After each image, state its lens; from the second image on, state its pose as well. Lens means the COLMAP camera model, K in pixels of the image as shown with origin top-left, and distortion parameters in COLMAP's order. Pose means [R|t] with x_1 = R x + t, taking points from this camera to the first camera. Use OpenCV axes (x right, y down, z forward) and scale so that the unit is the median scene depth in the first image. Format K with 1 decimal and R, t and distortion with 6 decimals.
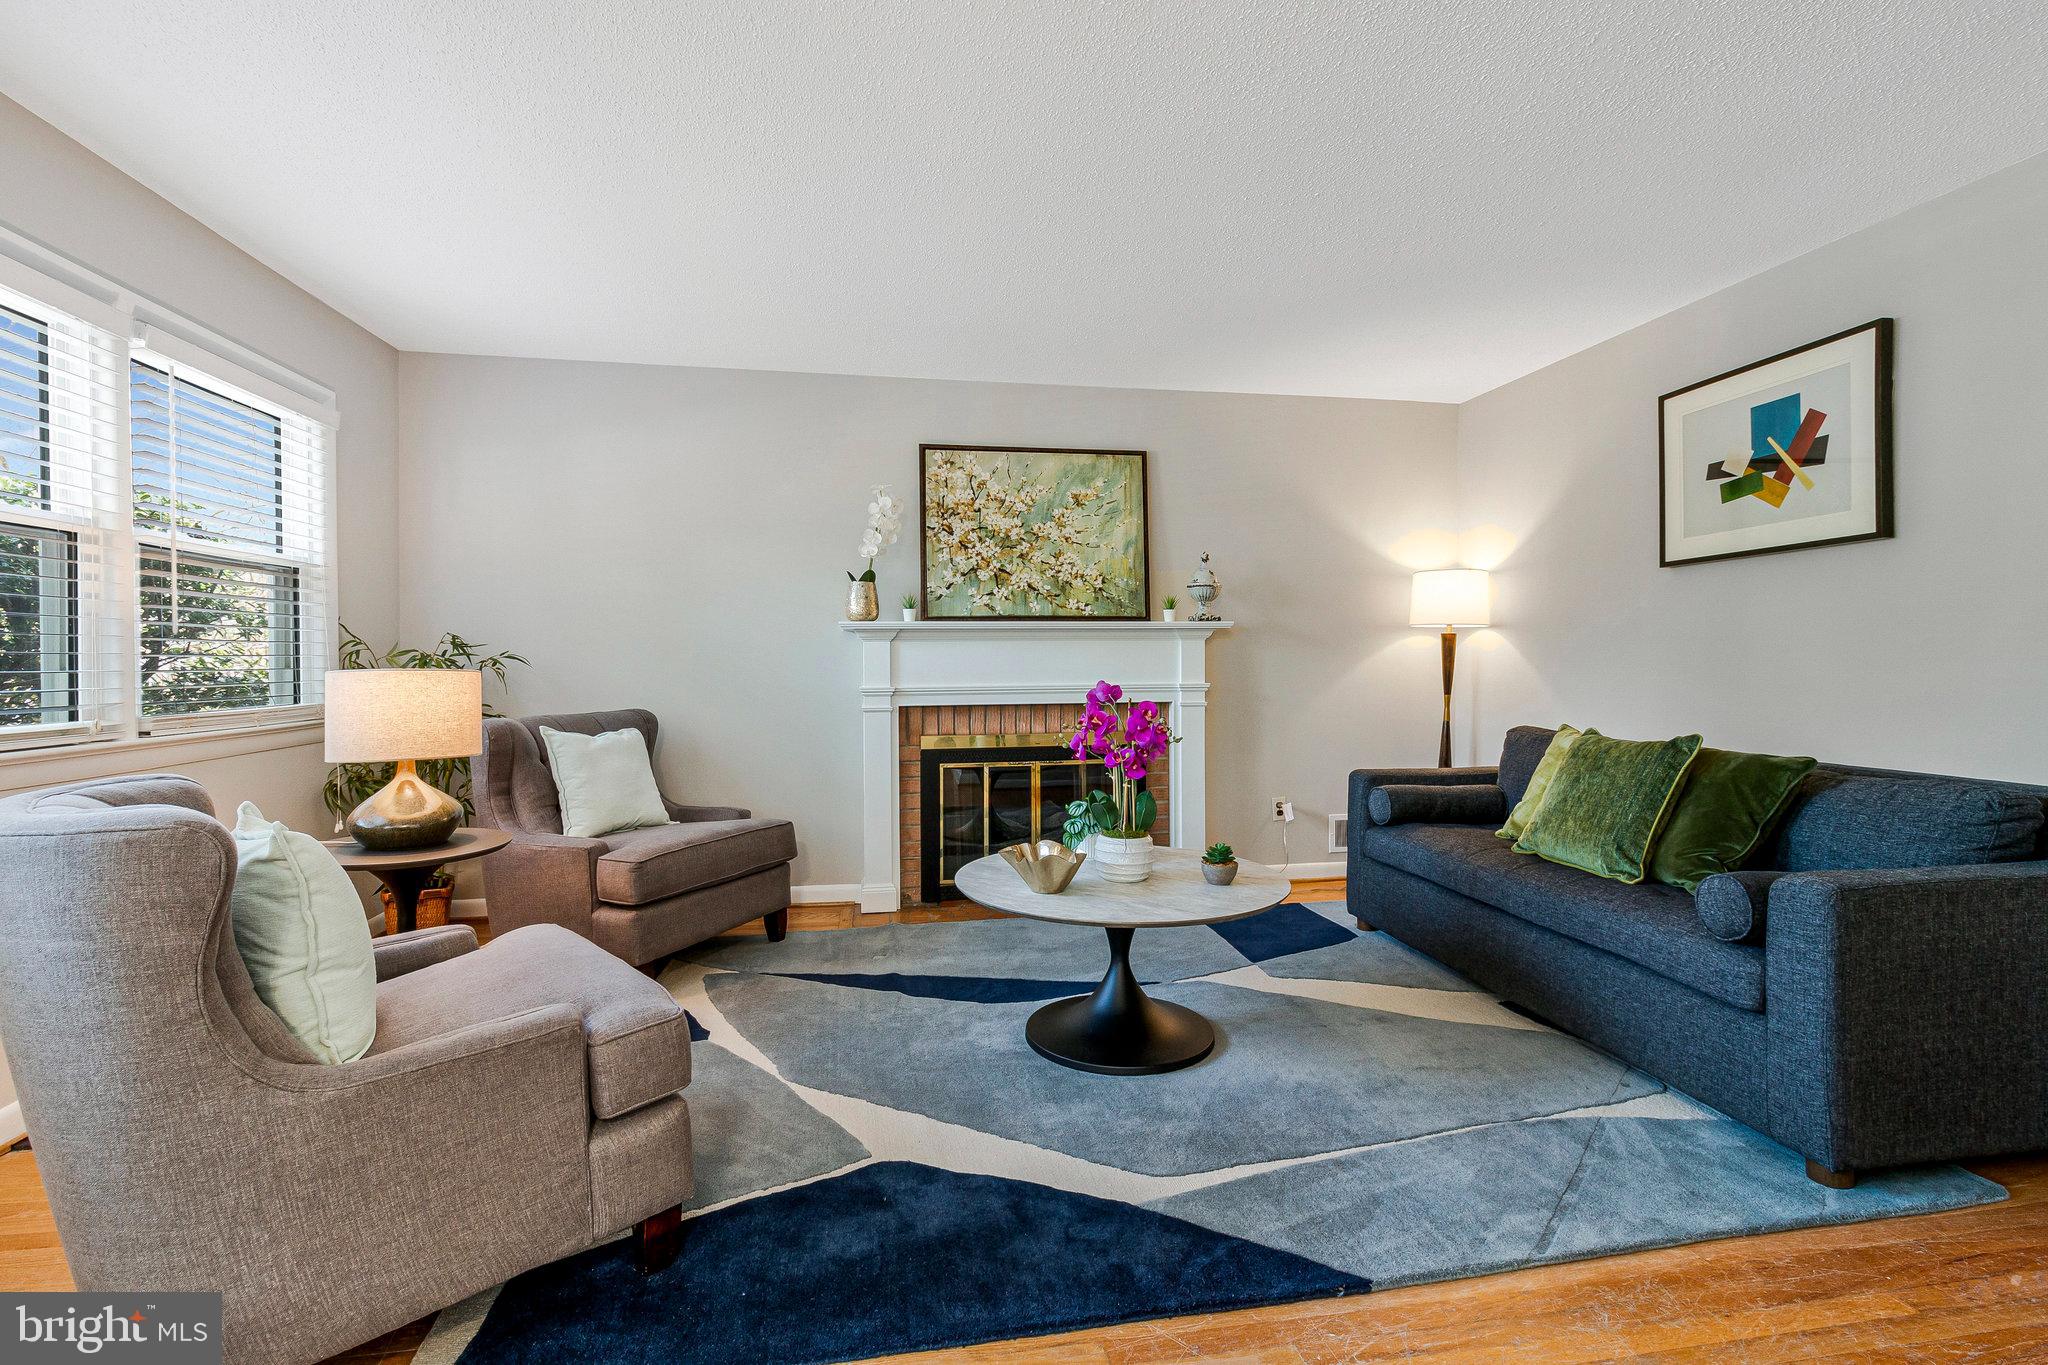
lens RADIAL K [[951.3, 0, 1017.1], [0, 951.3, 682.9], [0, 0, 1]] dist [0.001000, -0.000504]
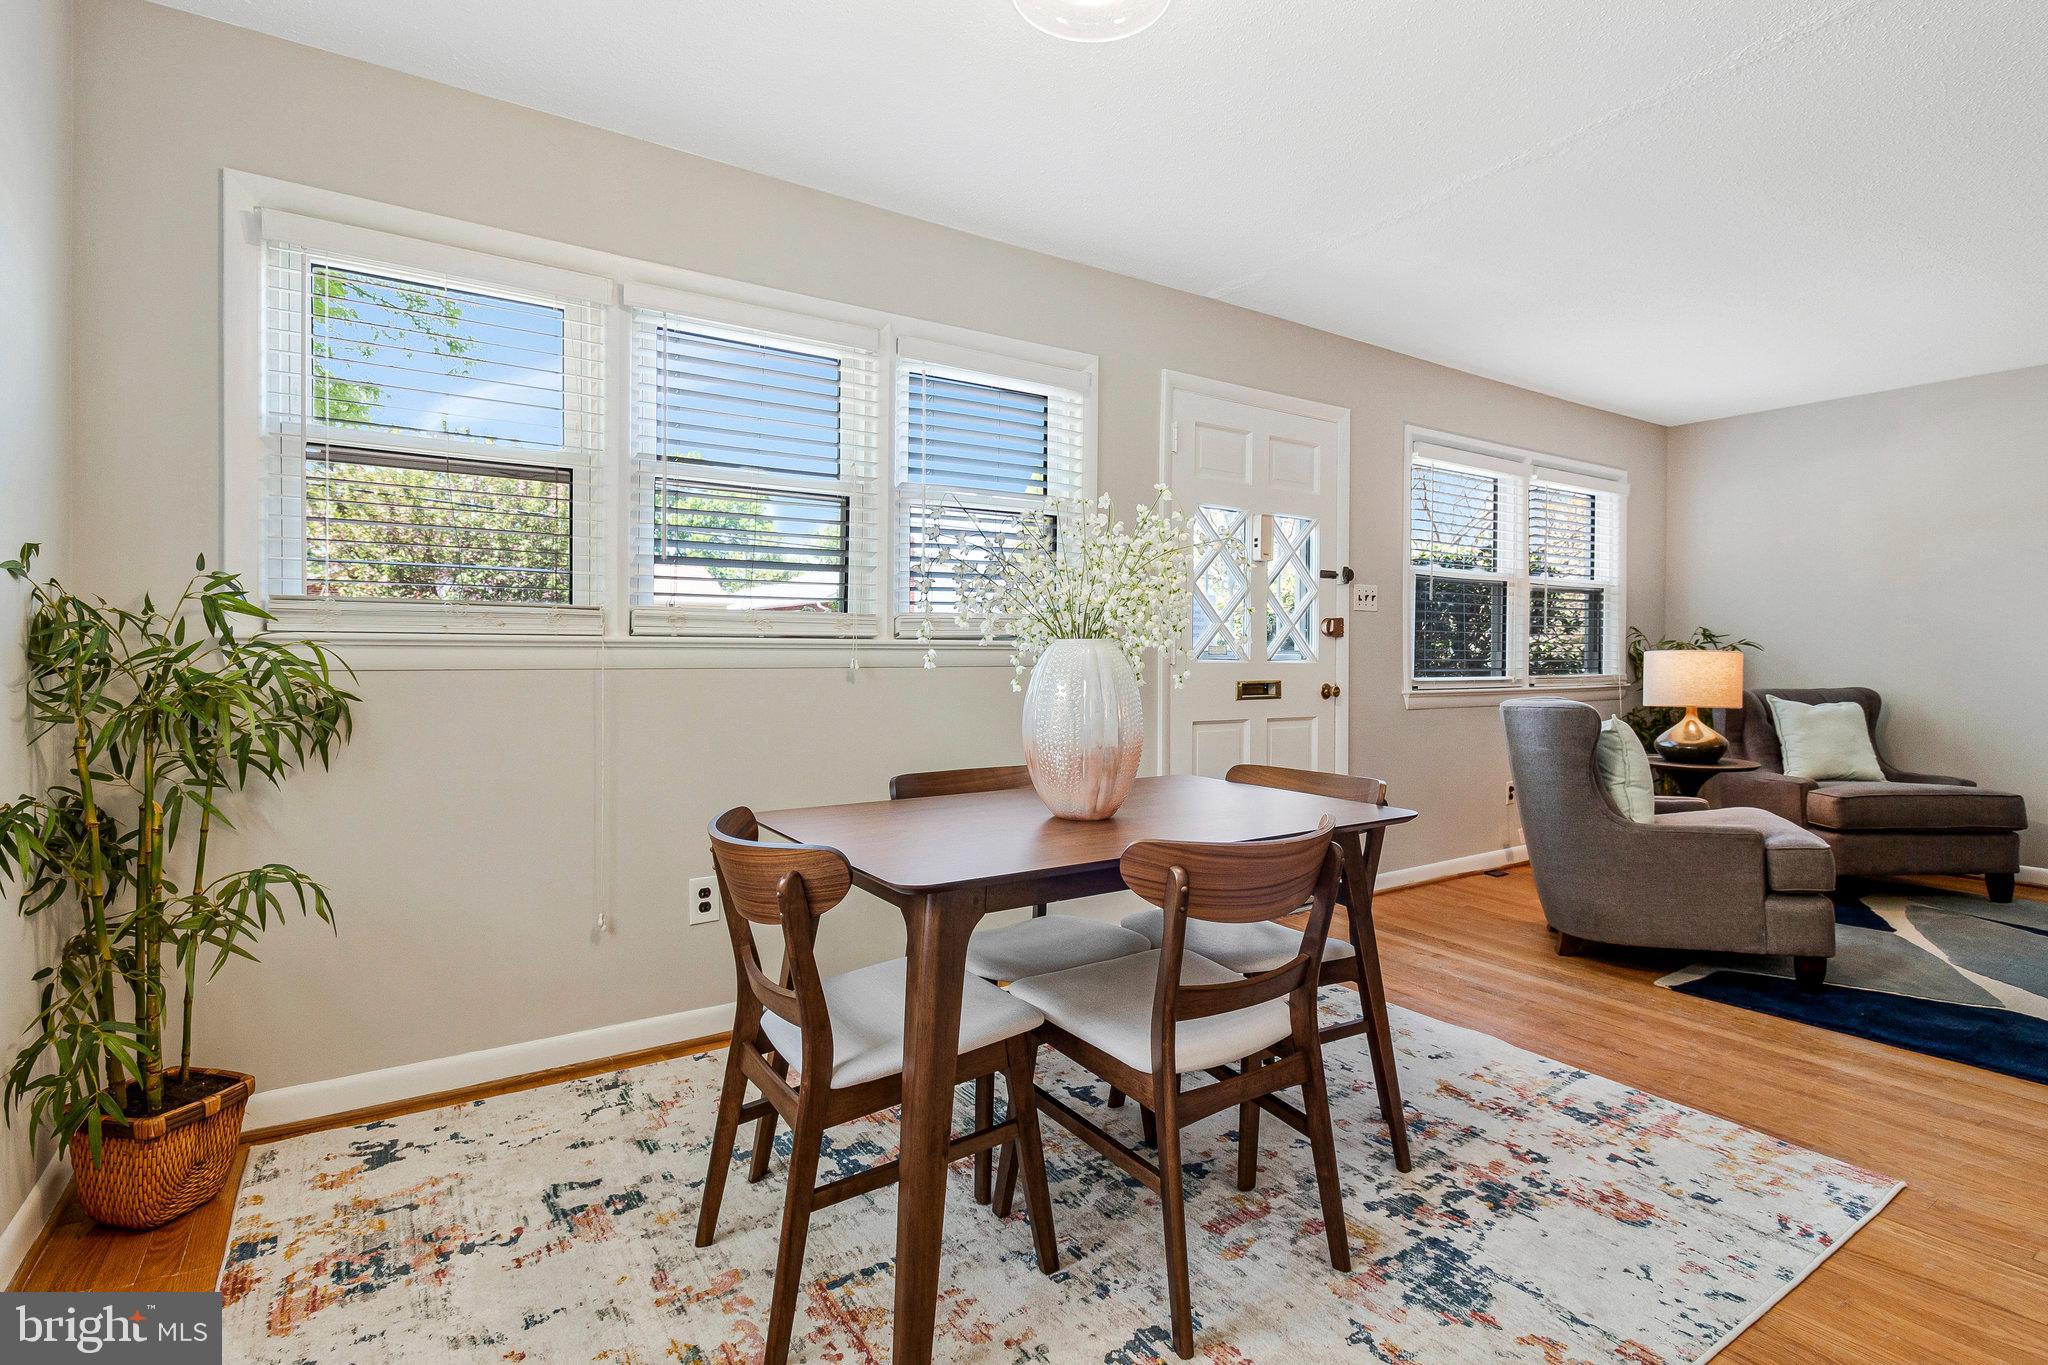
lens RADIAL K [[1004.8, 0, 1032.6], [0, 1004.8, 657.7], [0, 0, 1]] dist [0.006344, -0.000108]
pose [[0.426596, 0.009869, -0.904389, 0.320996], [-0.024227, 0.999706, -0.000519, 0.016794], [0.904118, 0.022132, 0.426709, -0.513685]]
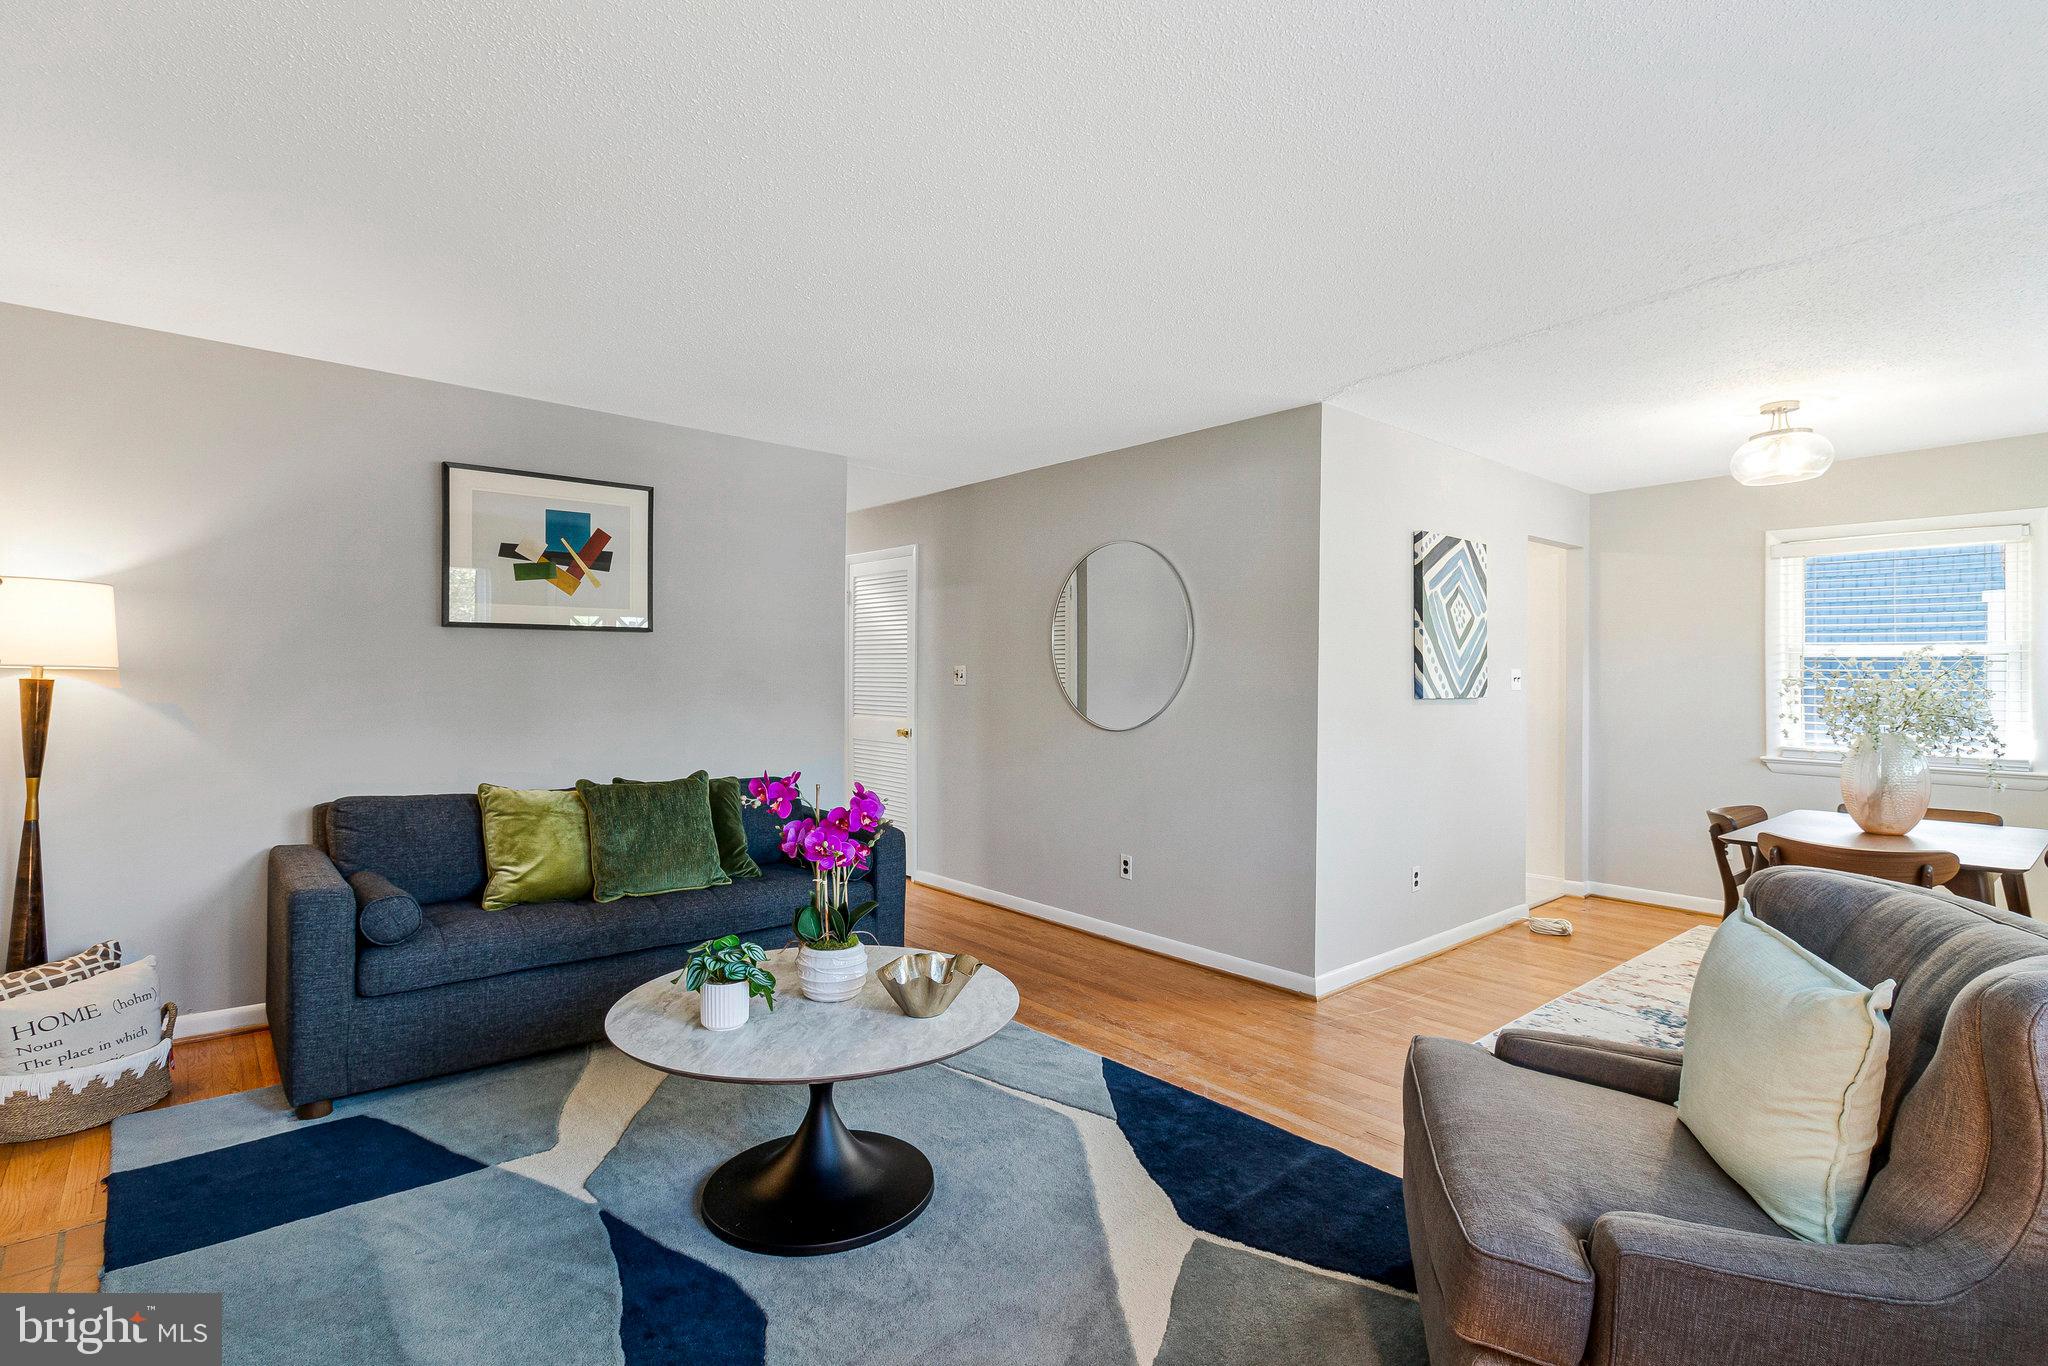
lens RADIAL K [[969.7, 0, 1033.3], [0, 969.7, 685.7], [0, 0, 1]] dist [0.011621, 0.000032]
pose [[-0.538130, -0.005961, 0.842841, -0.532808], [0.010191, 0.999856, 0.013577, -0.060552], [-0.842800, 0.015895, -0.537992, 0.974059]]
